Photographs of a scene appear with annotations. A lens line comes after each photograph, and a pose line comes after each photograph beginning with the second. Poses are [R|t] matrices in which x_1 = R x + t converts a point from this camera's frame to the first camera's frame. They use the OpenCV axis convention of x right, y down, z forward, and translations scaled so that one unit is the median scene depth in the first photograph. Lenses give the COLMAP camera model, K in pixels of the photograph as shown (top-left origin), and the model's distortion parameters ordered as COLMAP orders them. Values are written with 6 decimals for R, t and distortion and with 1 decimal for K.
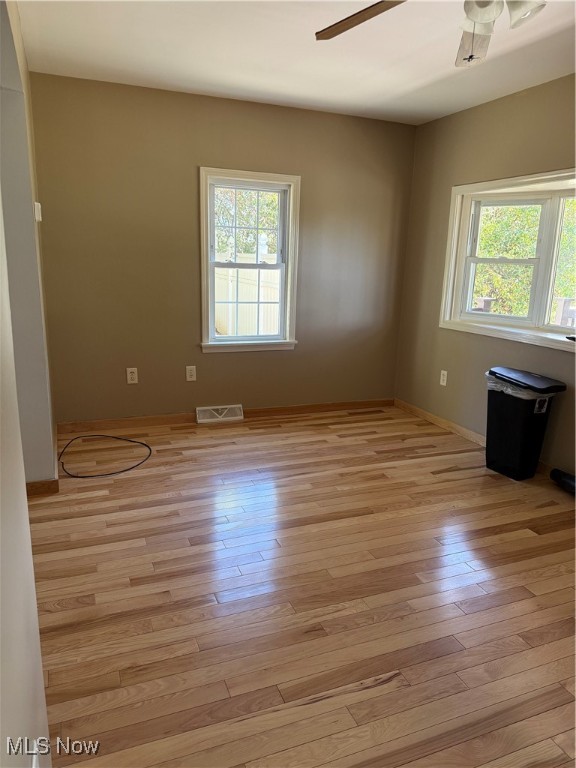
lens RADIAL K [[543.8, 0, 288.0], [0, 543.8, 384.0], [0, 0, 1]] dist [0.005674, 0.000708]
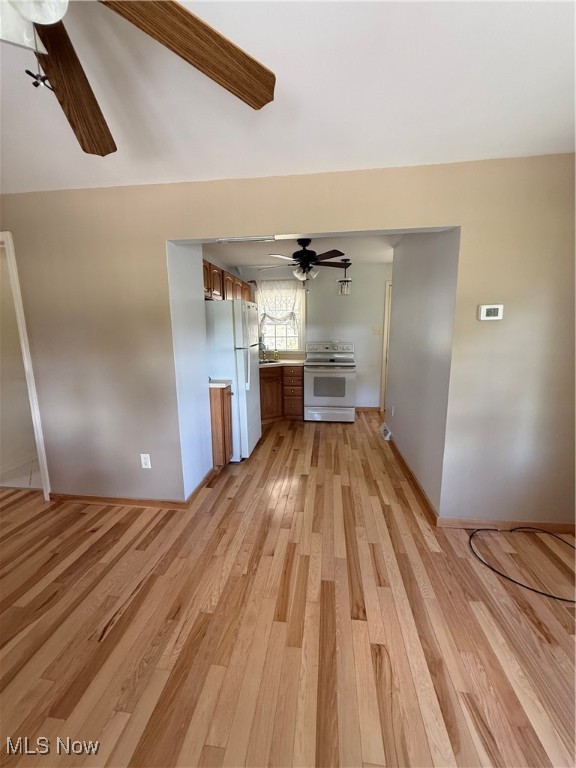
lens RADIAL K [[307.5, 0, 289.1], [0, 307.5, 382.8], [0, 0, 1]] dist [-0.001610, -0.000191]
pose [[-0.488811, 0.124275, -0.863493, 0.289120], [-0.204268, 0.945982, 0.251780, -0.204983], [0.848138, 0.299457, -0.437021, 0.795361]]
